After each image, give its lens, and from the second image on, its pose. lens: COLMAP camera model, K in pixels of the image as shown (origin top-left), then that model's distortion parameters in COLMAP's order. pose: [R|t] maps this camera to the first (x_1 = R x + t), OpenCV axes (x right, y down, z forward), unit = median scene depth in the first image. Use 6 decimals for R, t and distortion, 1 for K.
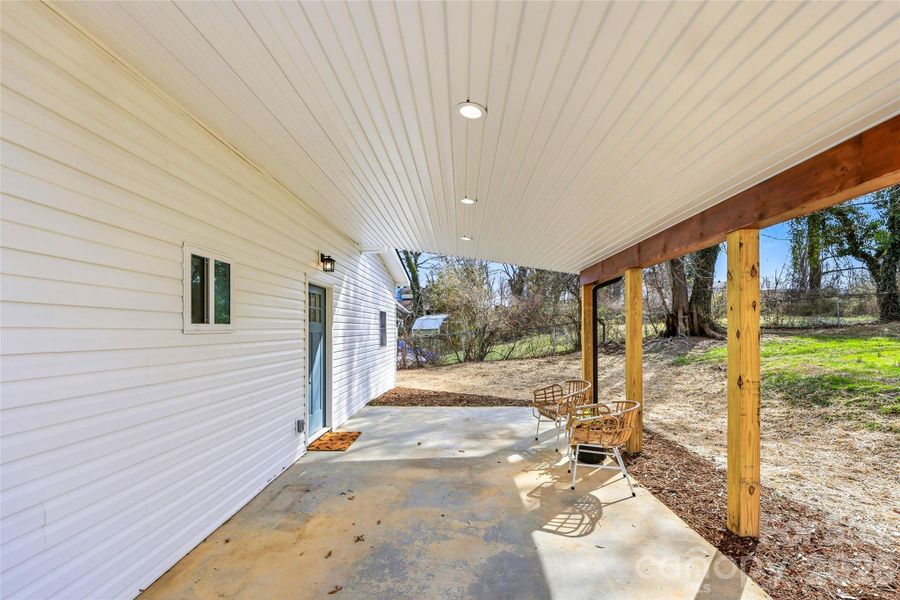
lens RADIAL K [[412.6, 0, 453.7], [0, 412.6, 328.0], [0, 0, 1]] dist [0.000527, 0.000029]
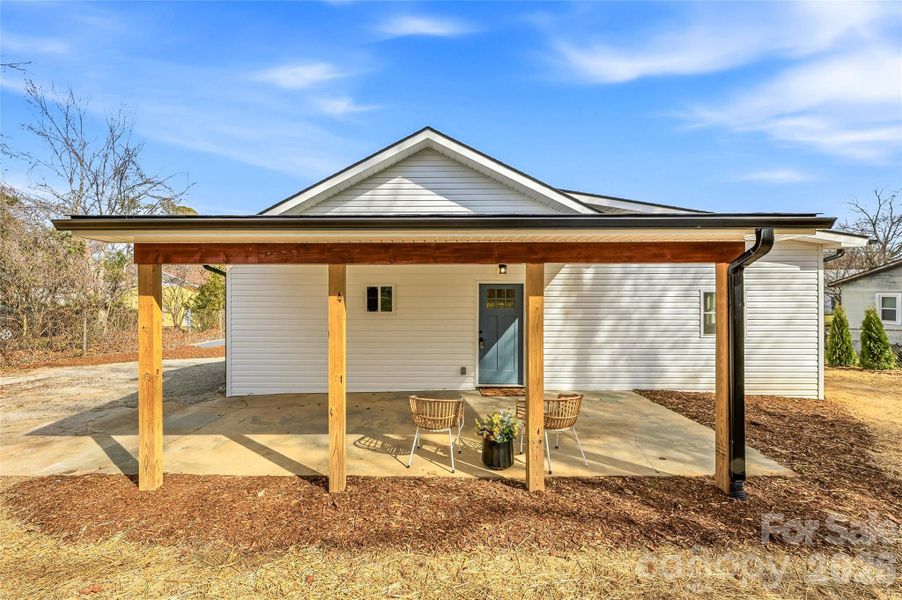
lens RADIAL K [[438.1, 0, 440.6], [0, 438.1, 289.9], [0, 0, 1]] dist [-0.001671, -0.000129]
pose [[0.000618, -0.003265, -0.999994, 1.681050], [0.000407, 0.999995, -0.003264, -0.105271], [1.000000, -0.000405, 0.000620, 1.068105]]
